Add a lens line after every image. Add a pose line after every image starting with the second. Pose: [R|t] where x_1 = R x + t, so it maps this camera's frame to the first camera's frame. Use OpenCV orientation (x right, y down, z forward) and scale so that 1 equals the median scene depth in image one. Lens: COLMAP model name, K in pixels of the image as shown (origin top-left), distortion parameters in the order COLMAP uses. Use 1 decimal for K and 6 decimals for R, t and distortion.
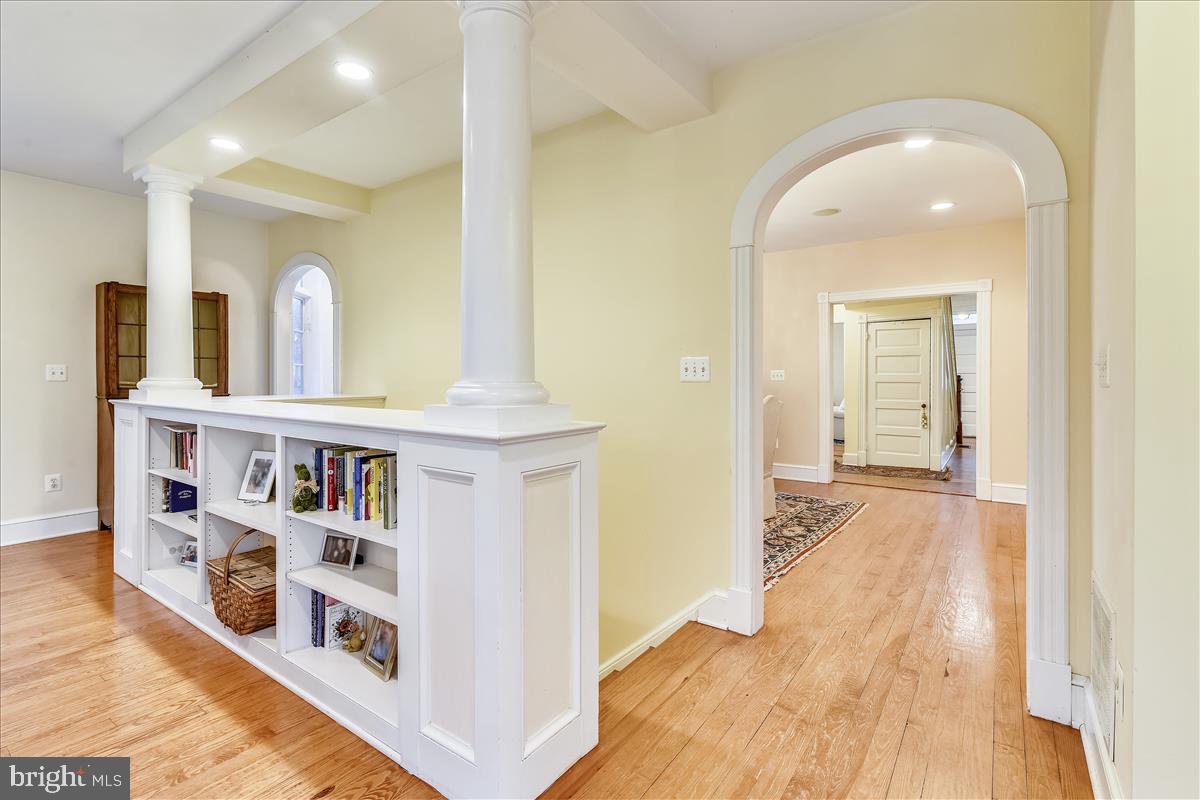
lens RADIAL K [[553.1, 0, 602.6], [0, 553.1, 390.1], [0, 0, 1]] dist [0.001925, 0.000934]
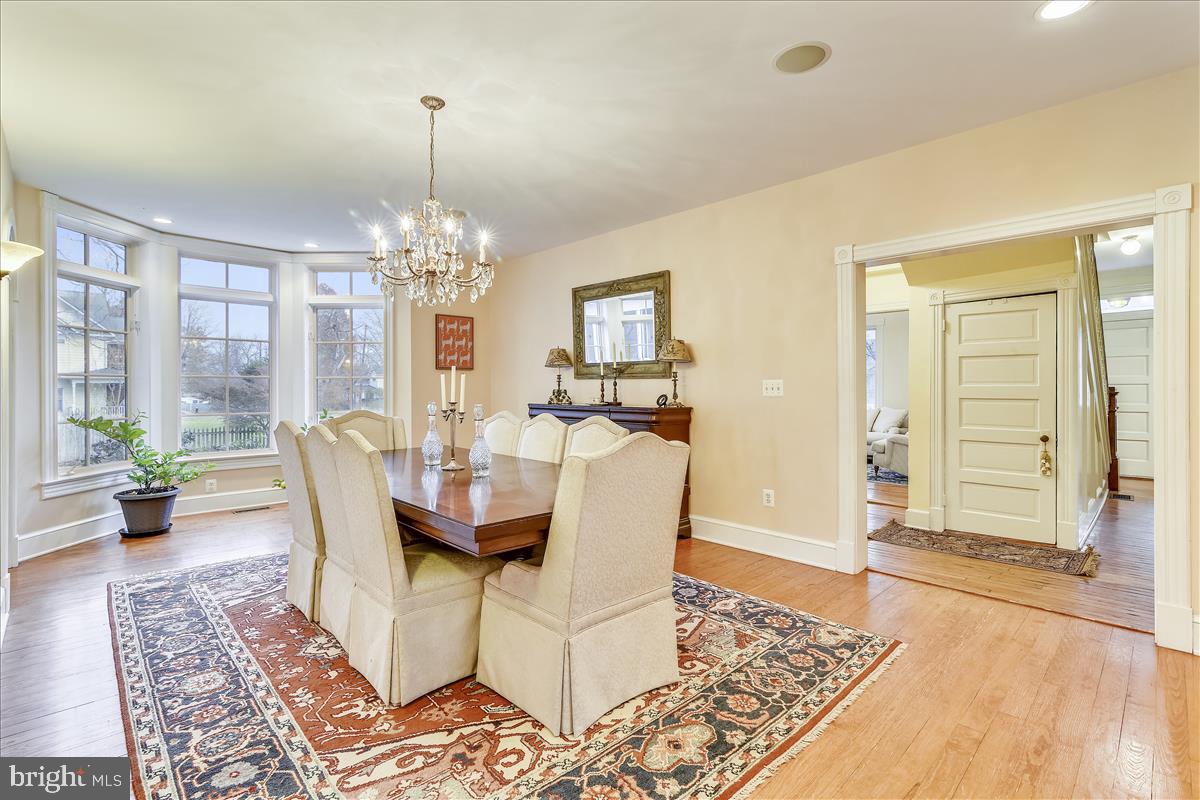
lens RADIAL K [[553.1, 0, 598.6], [0, 553.1, 394.6], [0, 0, 1]] dist [0.001925, 0.000934]
pose [[0.984687, 0.000134, -0.174329, 0.203950], [-0.002264, 0.999925, -0.012018, -0.010174], [0.174315, 0.012228, 0.984614, 0.316834]]
